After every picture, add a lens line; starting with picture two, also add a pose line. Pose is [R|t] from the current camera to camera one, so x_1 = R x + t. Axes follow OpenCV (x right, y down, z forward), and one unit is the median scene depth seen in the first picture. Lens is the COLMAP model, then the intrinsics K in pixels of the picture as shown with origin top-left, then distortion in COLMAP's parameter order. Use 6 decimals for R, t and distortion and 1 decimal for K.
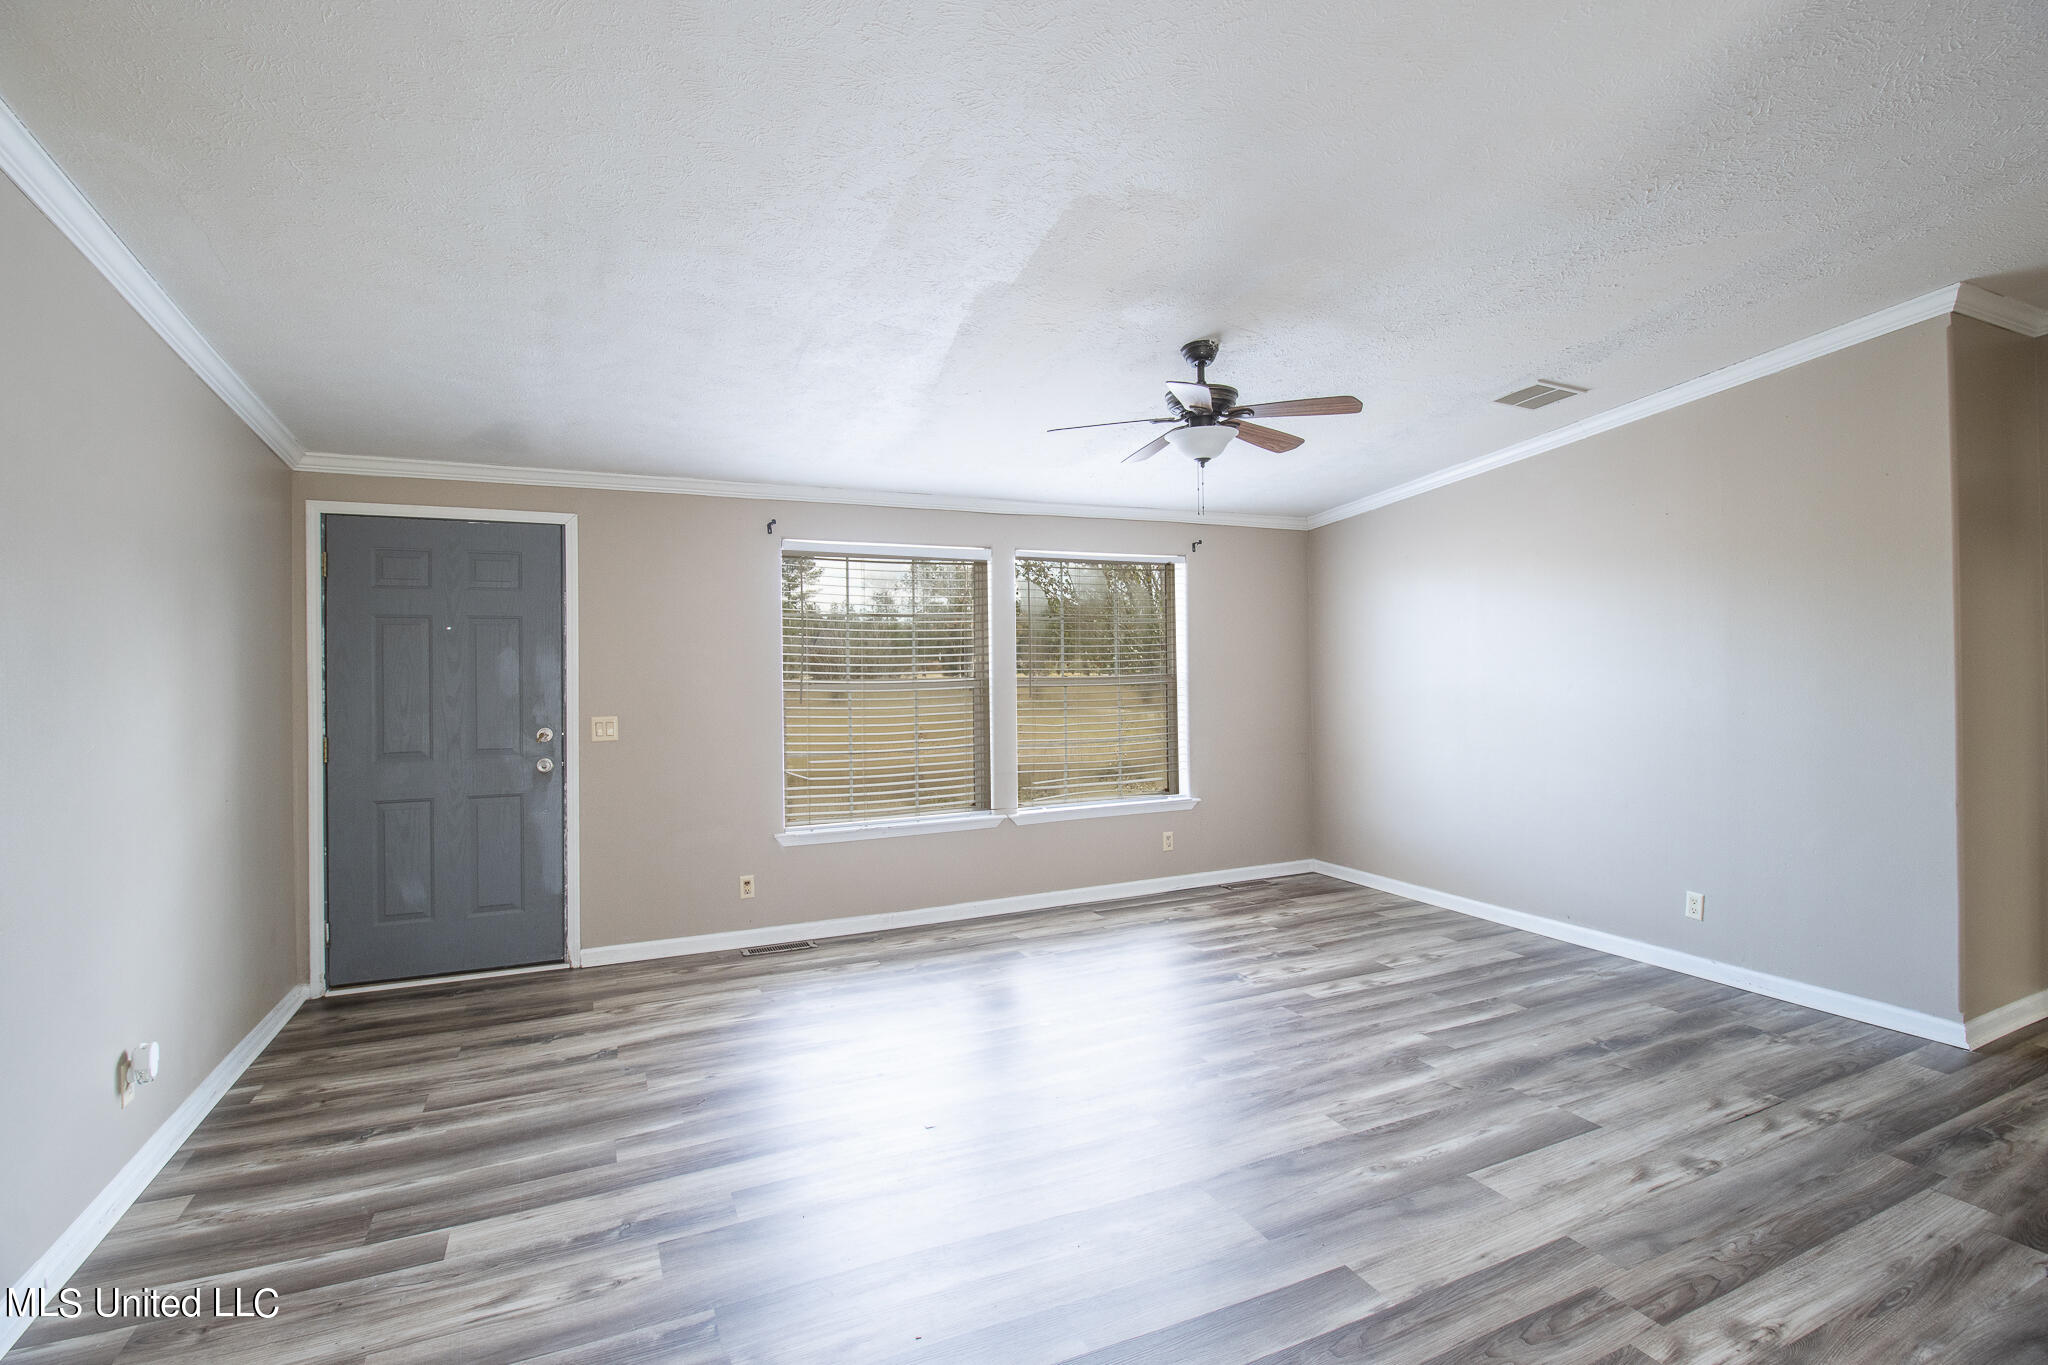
lens RADIAL K [[952.6, 0, 1033.6], [0, 952.6, 643.0], [0, 0, 1]] dist [-0.004639, -0.010905]
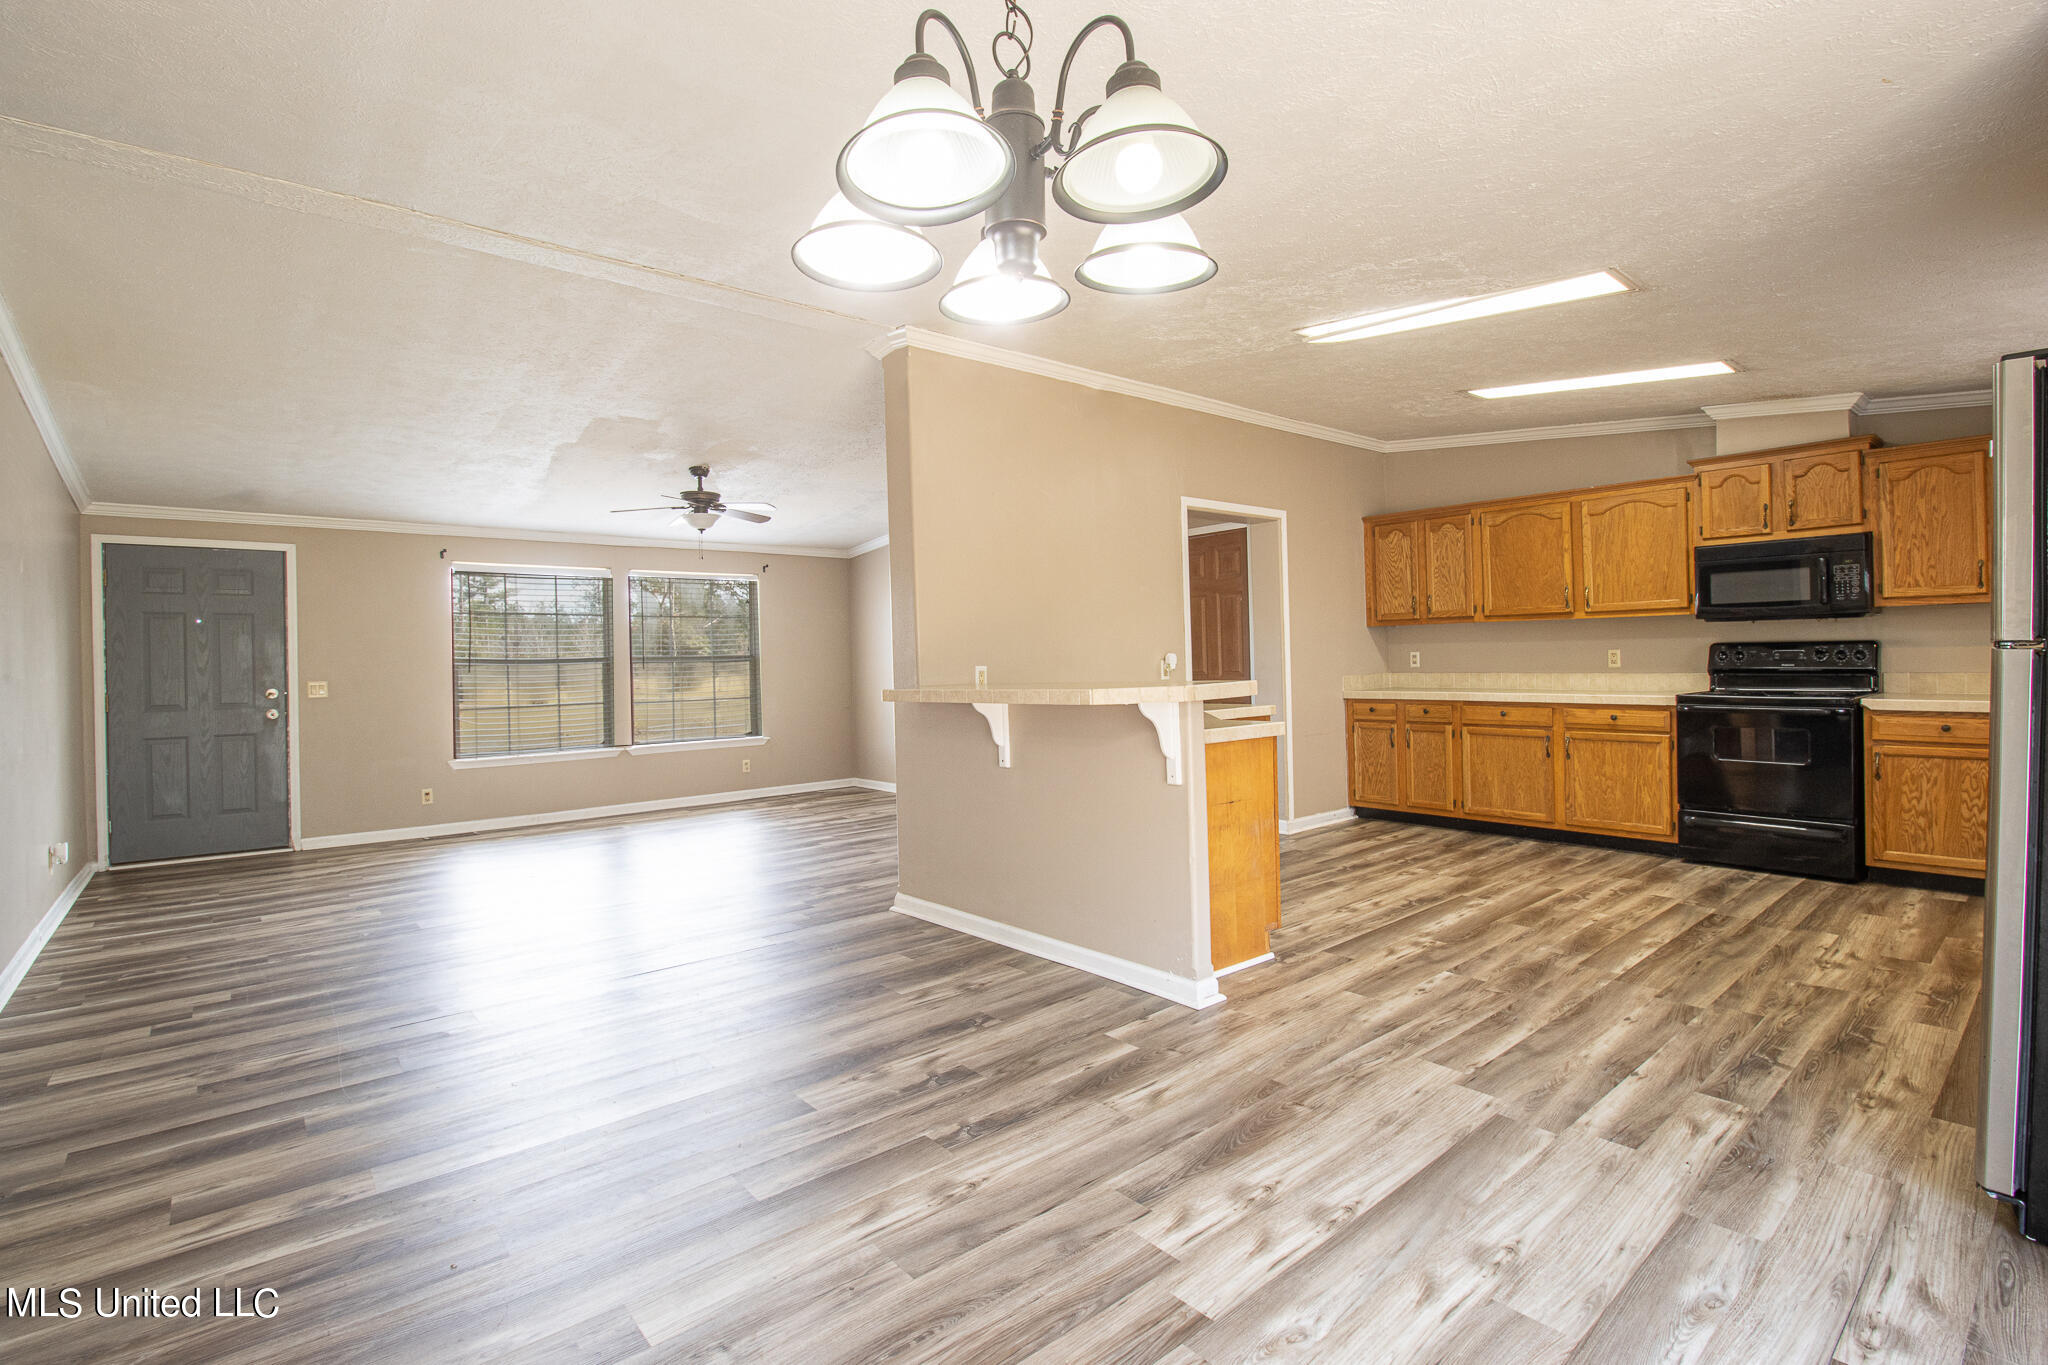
lens RADIAL K [[952.6, 0, 1033.0], [0, 952.6, 657.9], [0, 0, 1]] dist [-0.004639, -0.010905]
pose [[0.962014, -0.007796, 0.272887, 0.283687], [0.004340, 0.999903, 0.013267, 0.034253], [-0.272964, -0.011579, 0.961955, -0.936584]]
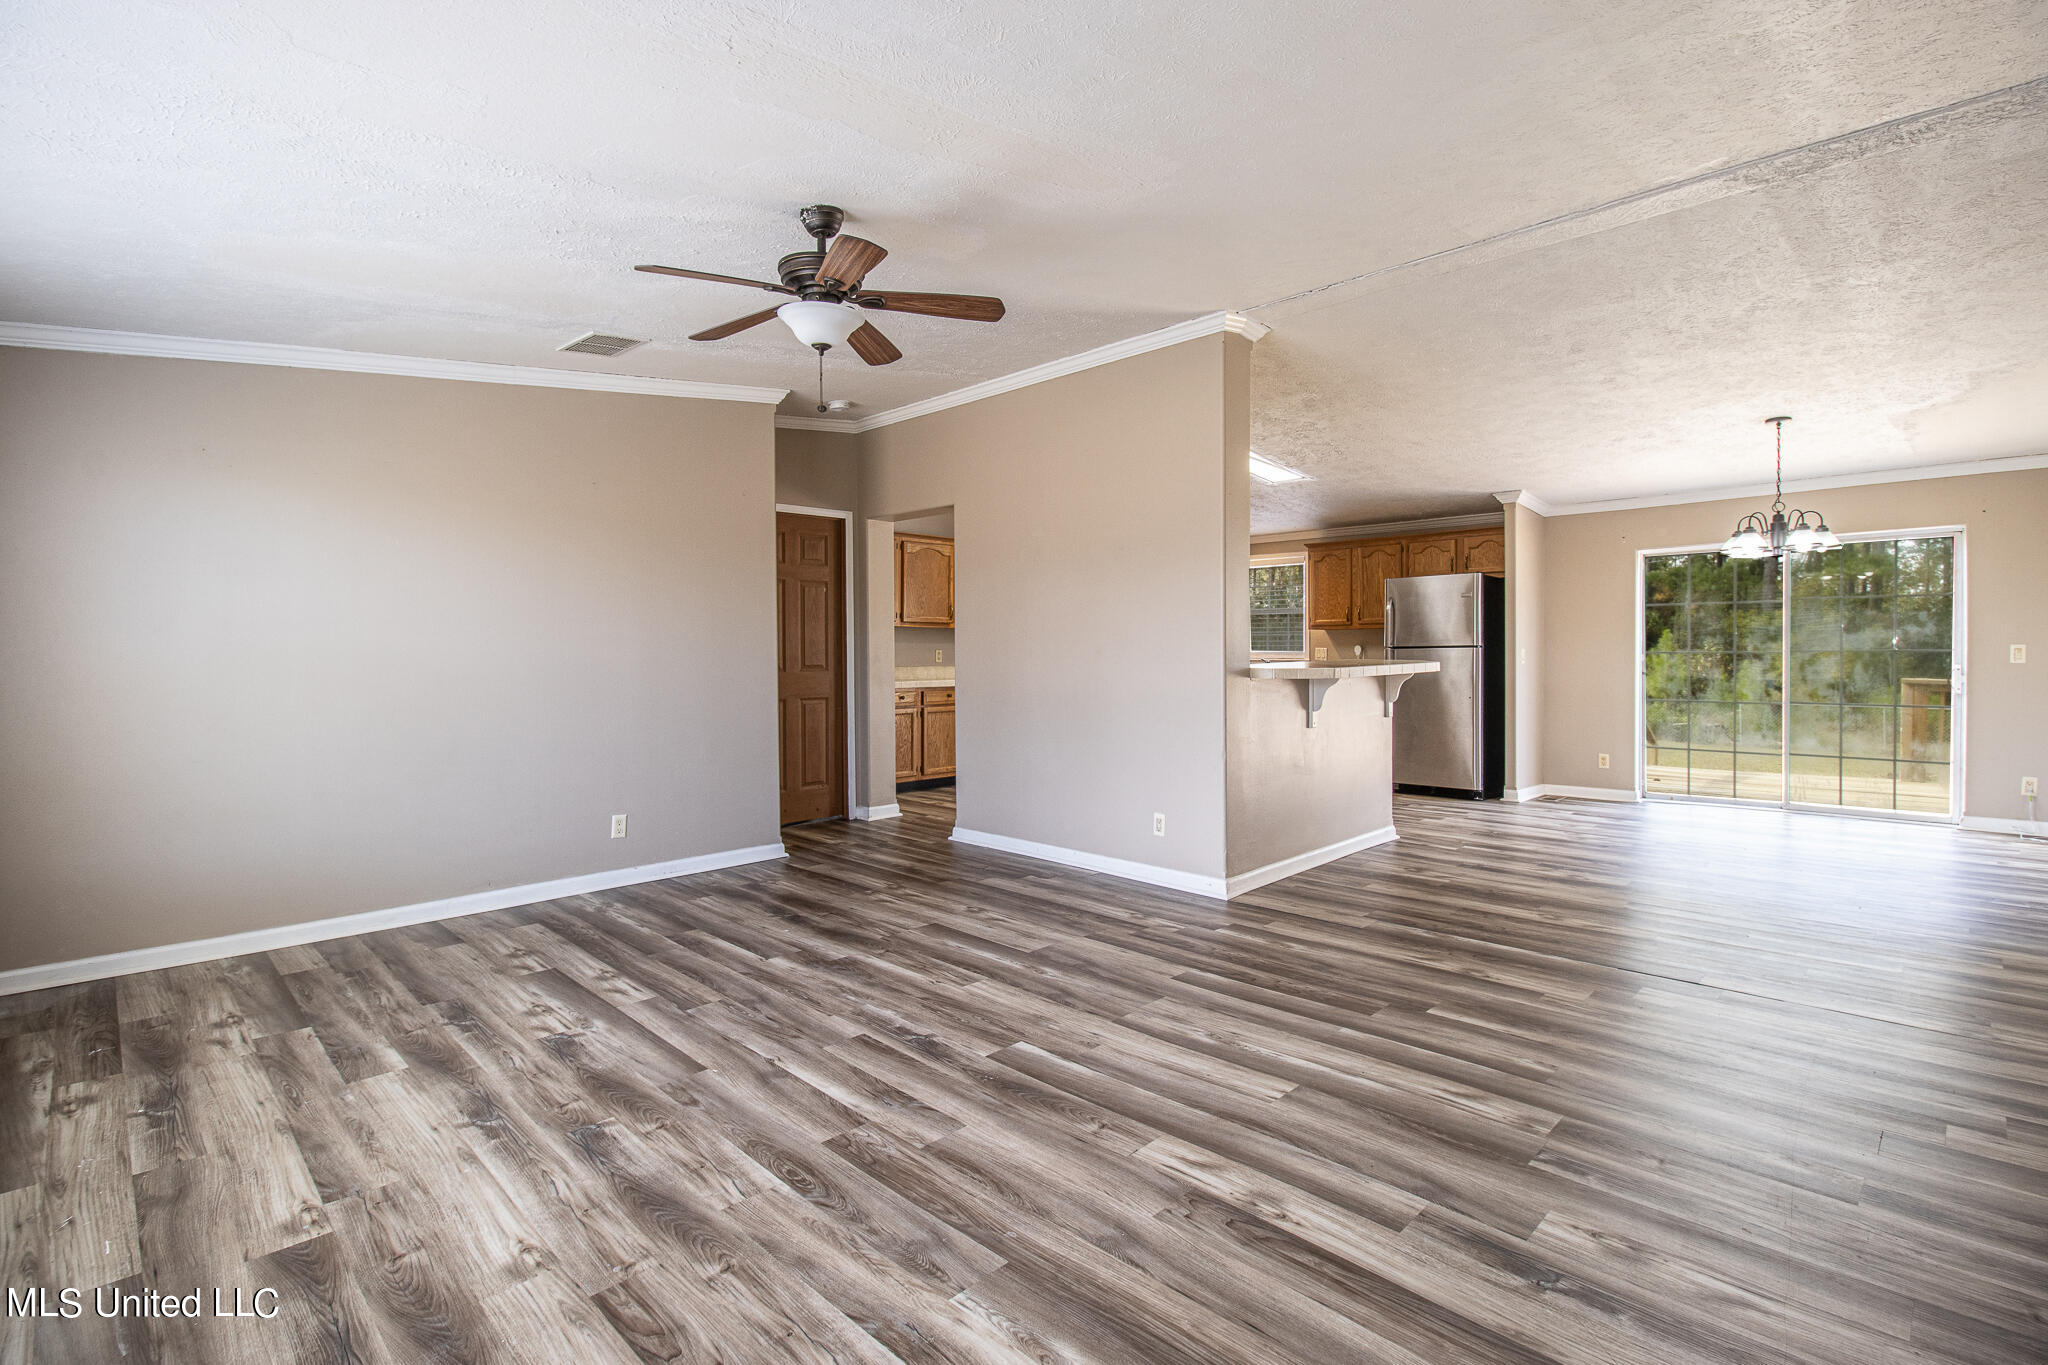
lens RADIAL K [[952.6, 0, 991.6], [0, 952.6, 670.9], [0, 0, 1]] dist [-0.004639, -0.010905]
pose [[-0.316631, -0.010238, 0.948493, -0.694559], [-0.010802, 0.999916, 0.007187, 0.087060], [-0.948487, -0.007970, -0.316715, 1.153631]]
